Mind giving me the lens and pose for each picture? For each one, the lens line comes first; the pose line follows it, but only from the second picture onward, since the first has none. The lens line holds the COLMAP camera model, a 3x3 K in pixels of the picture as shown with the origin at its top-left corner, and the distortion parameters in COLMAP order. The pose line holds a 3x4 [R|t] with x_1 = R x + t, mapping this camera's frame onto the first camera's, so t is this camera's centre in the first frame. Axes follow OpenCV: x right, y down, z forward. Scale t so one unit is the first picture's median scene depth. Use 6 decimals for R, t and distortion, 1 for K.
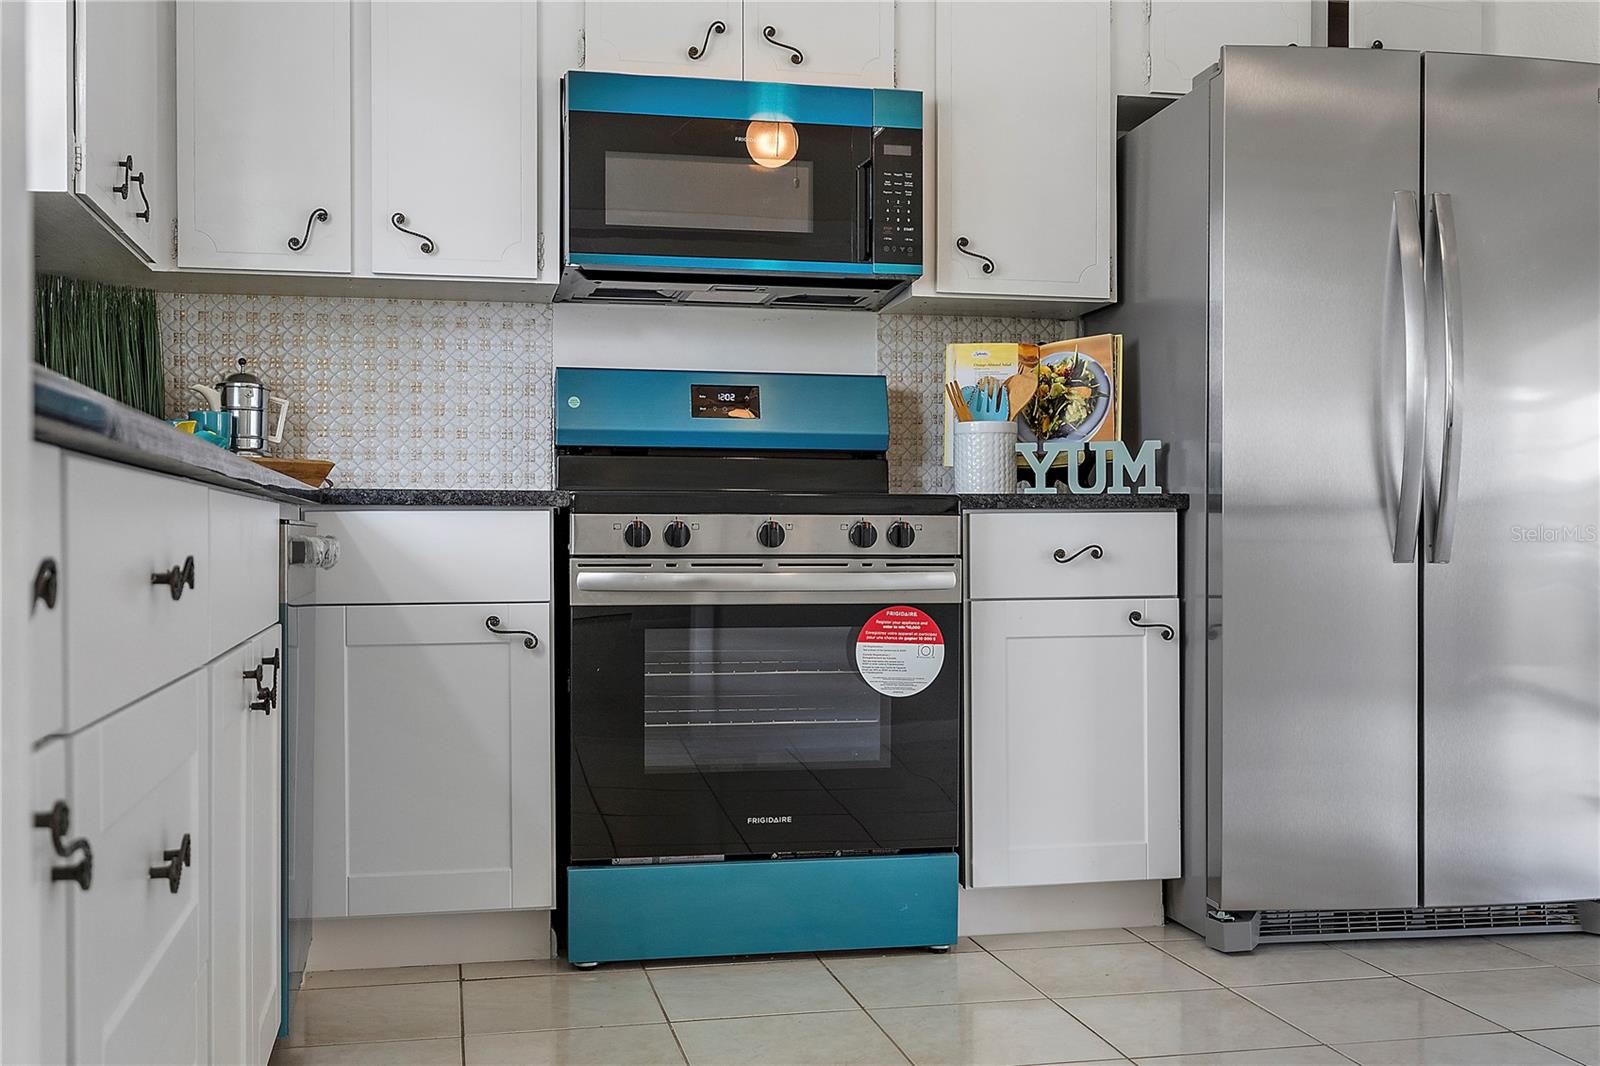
lens RADIAL K [[1622.3, 0, 798.2], [0, 1622.3, 560.3], [0, 0, 1]] dist [0.014179, 0.000000]
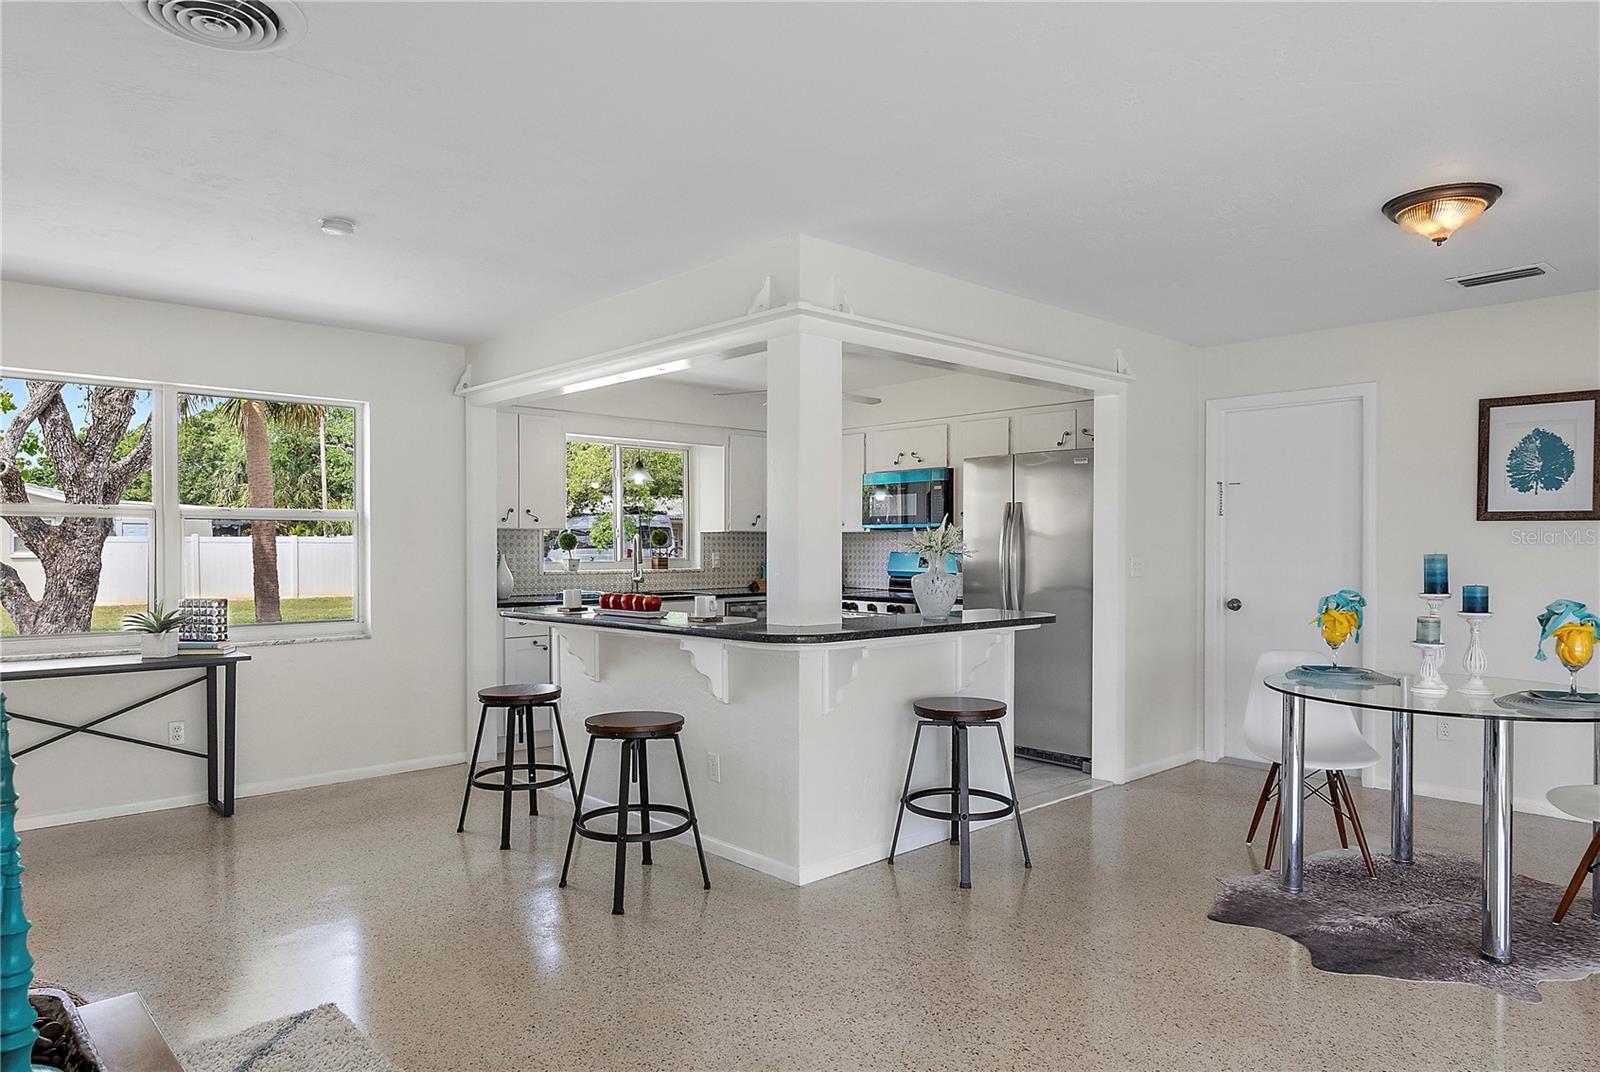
lens RADIAL K [[998.3, 0, 794.1], [0, 998.3, 552.8], [0, 0, 1]] dist [-0.002254, 0.005274]
pose [[0.512218, 0.003646, -0.858848, 1.661972], [-0.010421, 0.999944, -0.001970, -0.121468], [0.858792, 0.009959, 0.512227, -0.256638]]
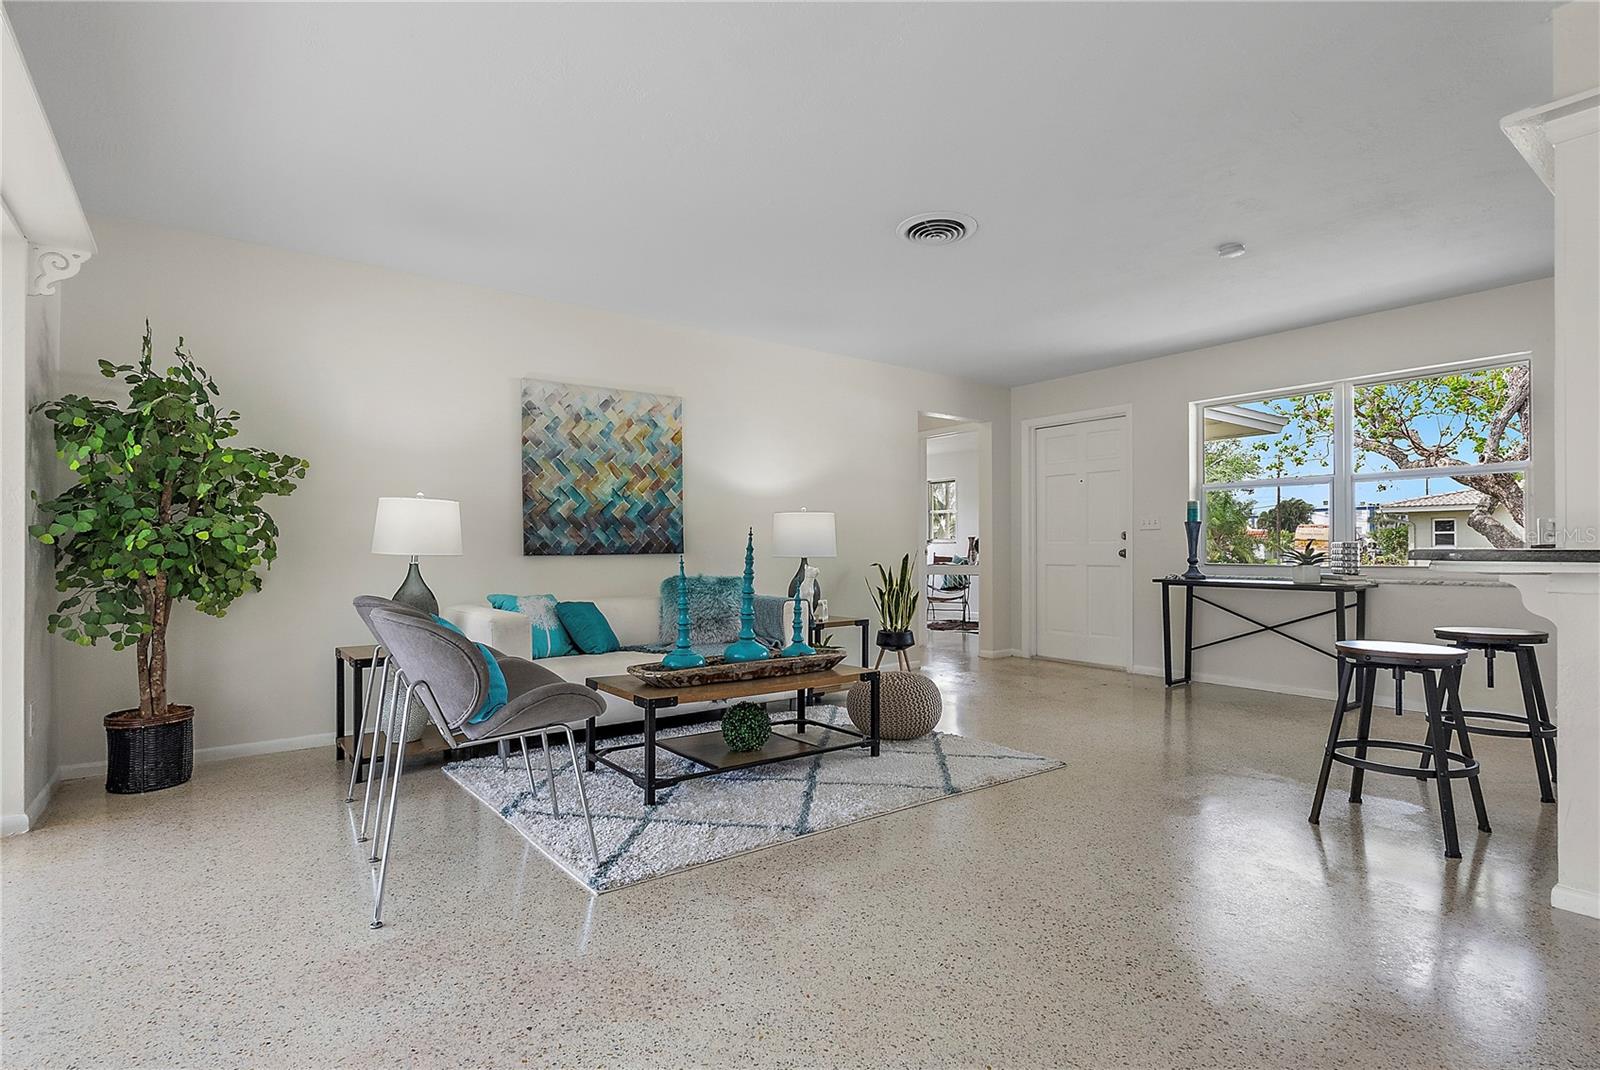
lens RADIAL K [[784.0, 0, 798.0], [0, 784.0, 543.9], [0, 0, 1]] dist [-0.002636, 0.001313]
pose [[-0.907410, -0.005780, -0.420207, 1.532884], [-0.007534, 0.999968, 0.002515, -0.042743], [0.420180, 0.005448, -0.907425, 0.632912]]
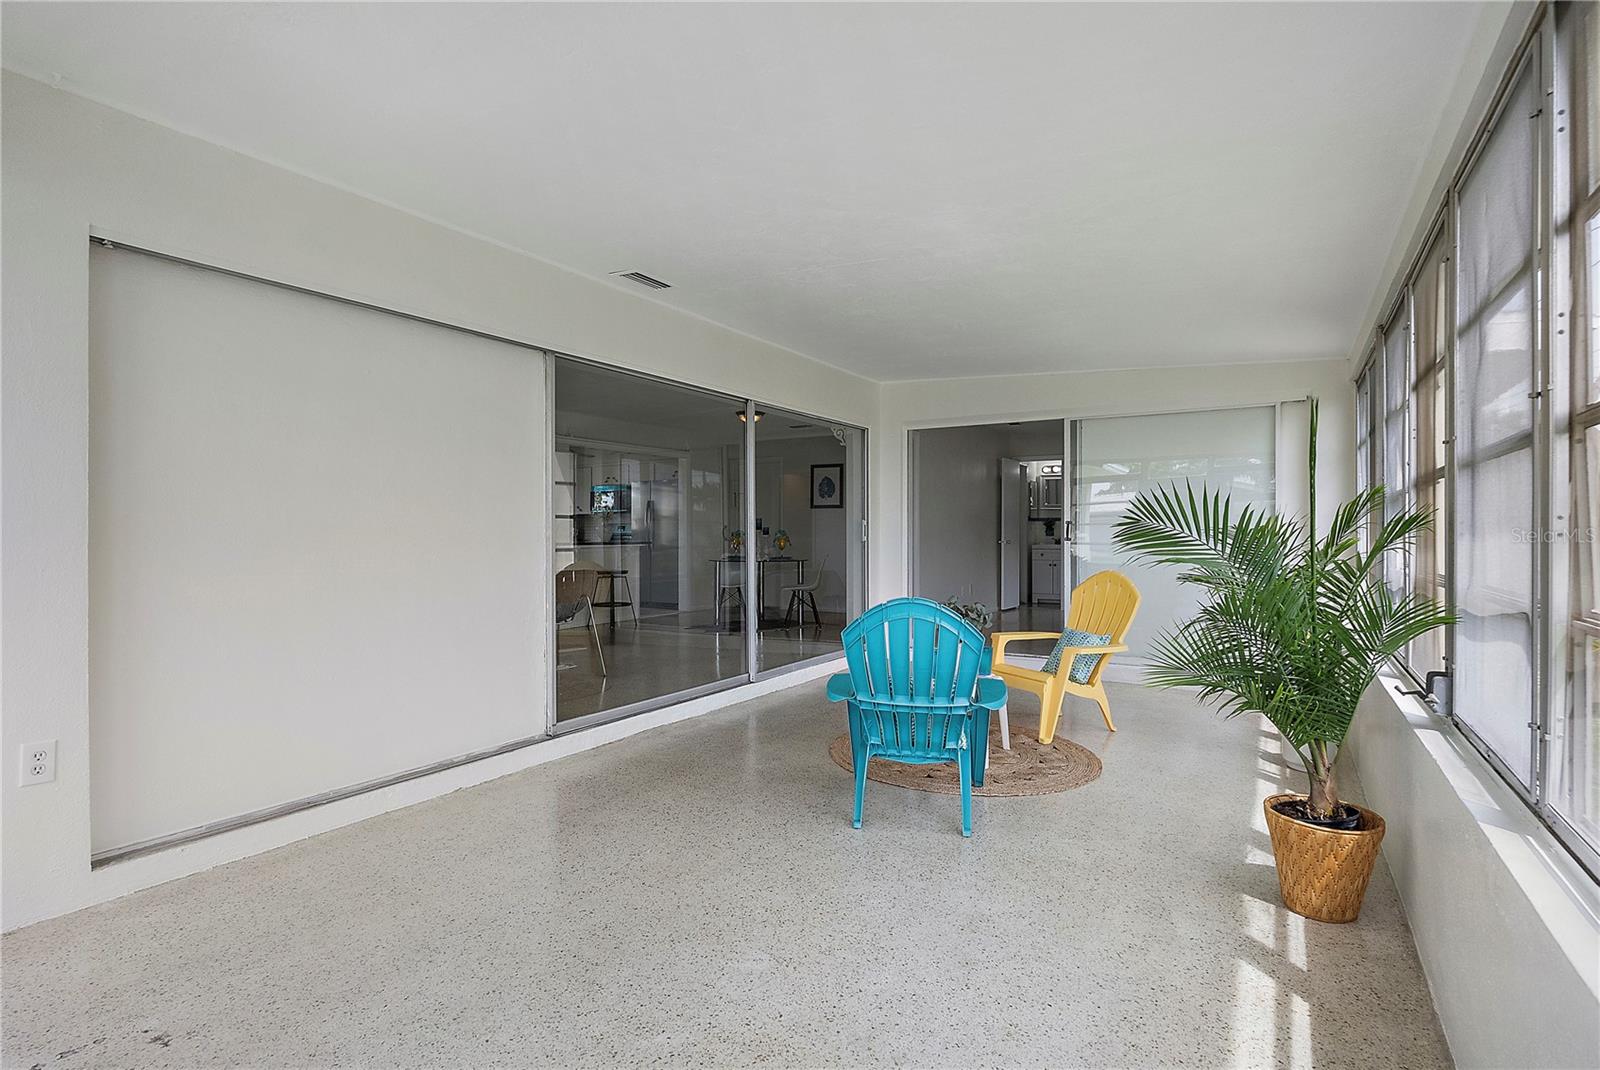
lens RADIAL K [[825.1, 0, 803.7], [0, 825.1, 534.8], [0, 0, 1]] dist [0.000619, -0.000063]
pose [[0.734616, -0.000894, -0.678483, 3.164337], [-0.004398, 0.999972, -0.006080, -0.053982], [0.678469, 0.007450, 0.734591, -1.126647]]
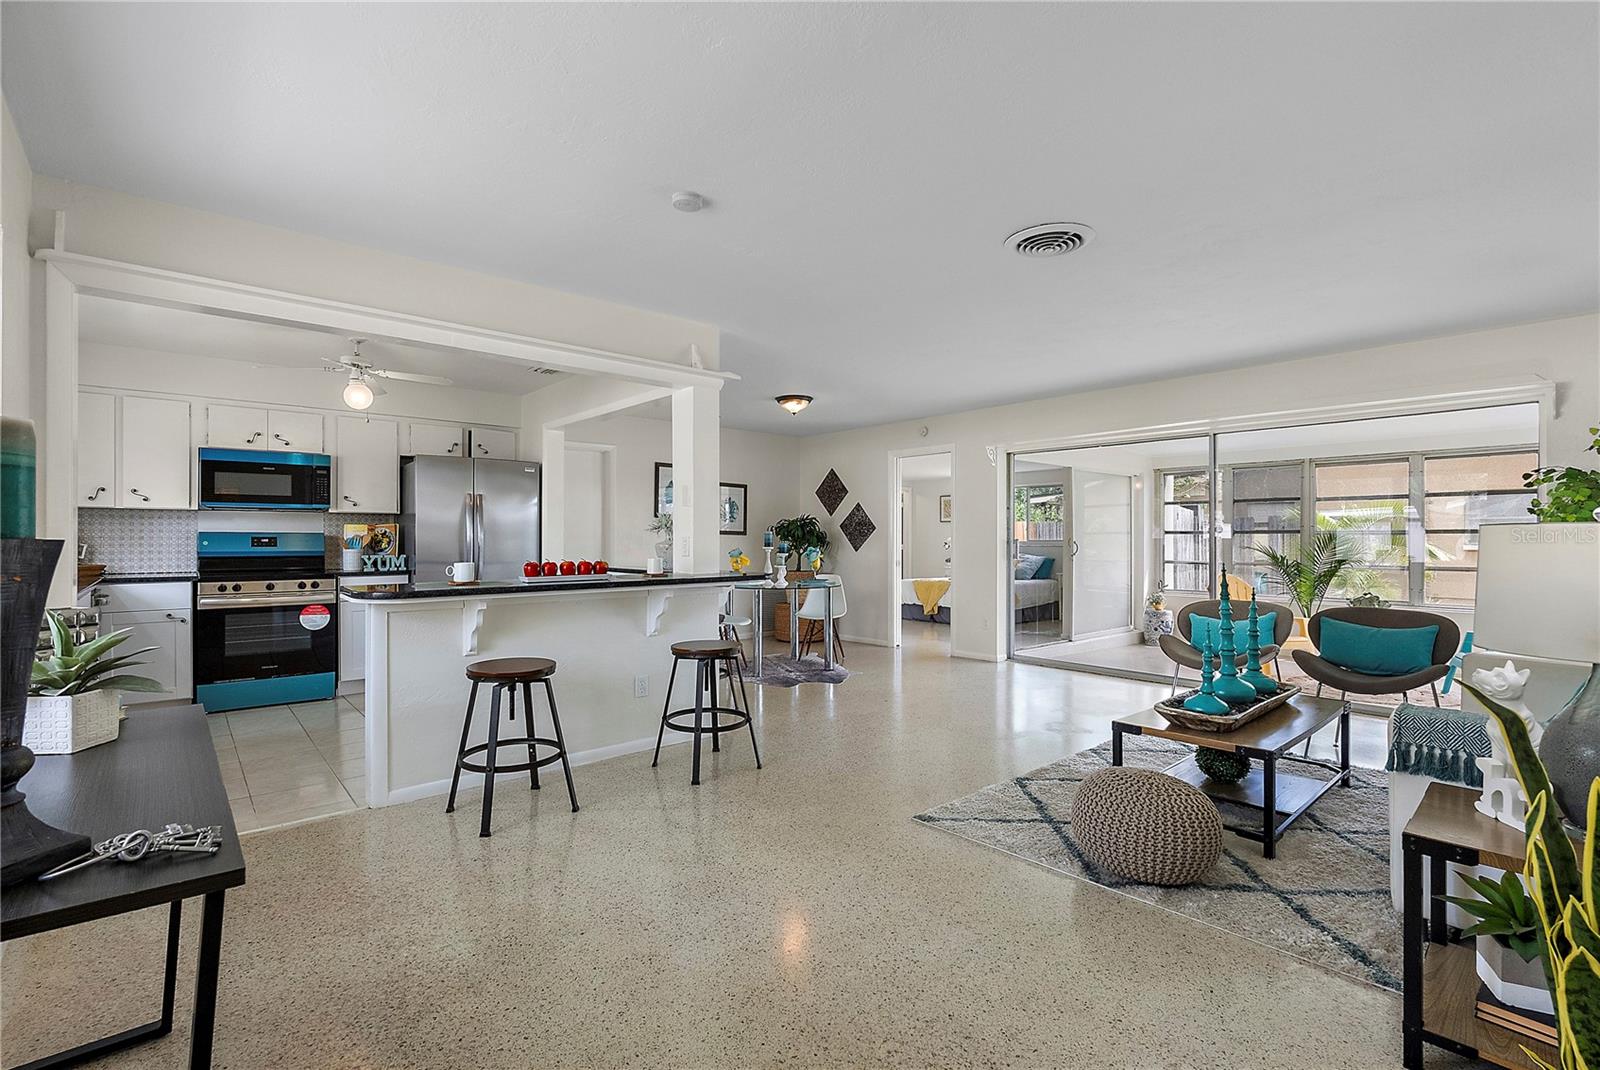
lens RADIAL K [[720.5, 0, 797.7], [0, 720.5, 532.6], [0, 0, 1]] dist [-0.003997, -0.000060]
pose [[0.877430, 0.001913, 0.479700, 0.225055], [0.008027, 0.999793, -0.018670, -0.088628], [-0.479637, 0.020232, 0.877234, -0.876112]]
